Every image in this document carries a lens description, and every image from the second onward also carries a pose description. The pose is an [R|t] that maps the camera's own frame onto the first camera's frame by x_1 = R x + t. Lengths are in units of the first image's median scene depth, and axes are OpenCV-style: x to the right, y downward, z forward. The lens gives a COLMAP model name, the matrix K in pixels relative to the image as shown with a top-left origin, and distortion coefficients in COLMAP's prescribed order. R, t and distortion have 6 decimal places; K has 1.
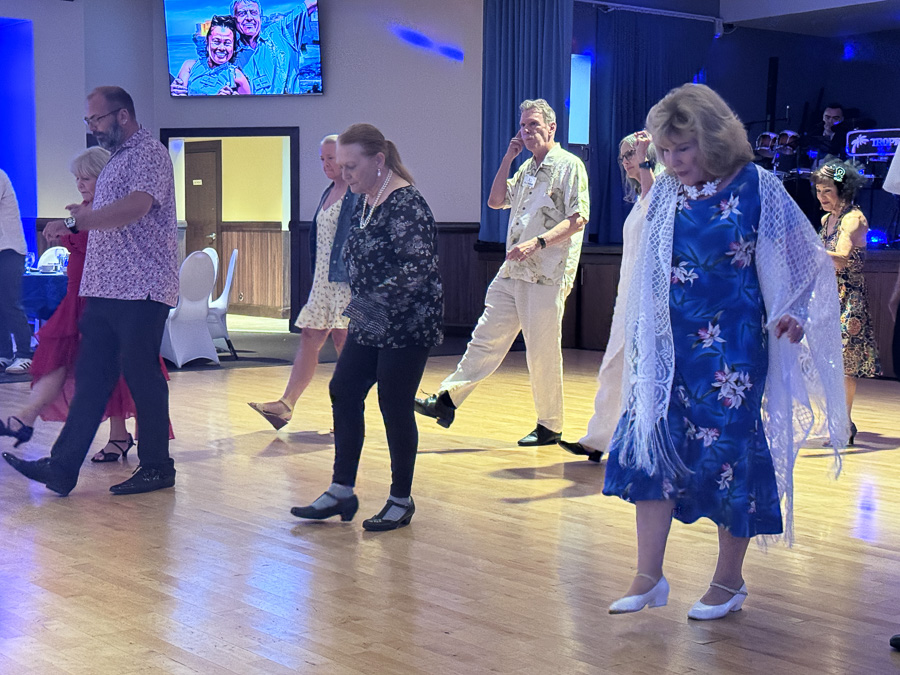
lens RADIAL K [[1500.6, 0, 449.5], [0, 1500.6, 329.9], [0, 0, 1]] dist [0.190784, -0.174663]
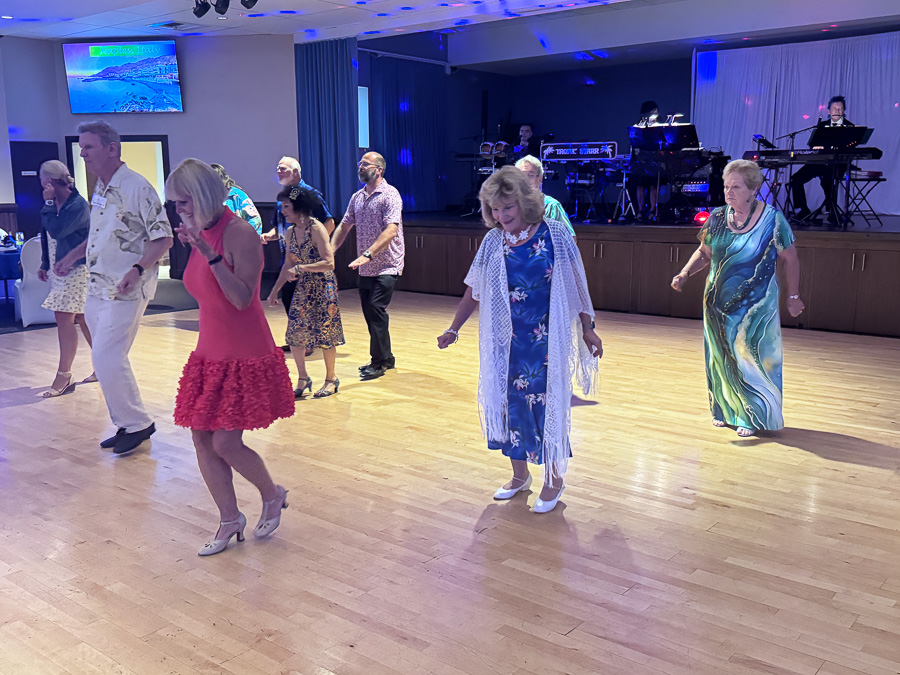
lens RADIAL K [[883.2, 0, 445.3], [0, 883.2, 346.3], [0, 0, 1]] dist [0.172680, -0.363083]
pose [[0.980355, -0.048165, 0.191270, -0.017245], [0.025830, 0.992726, 0.117590, -0.035400], [-0.195542, -0.110339, 0.974468, 0.113899]]
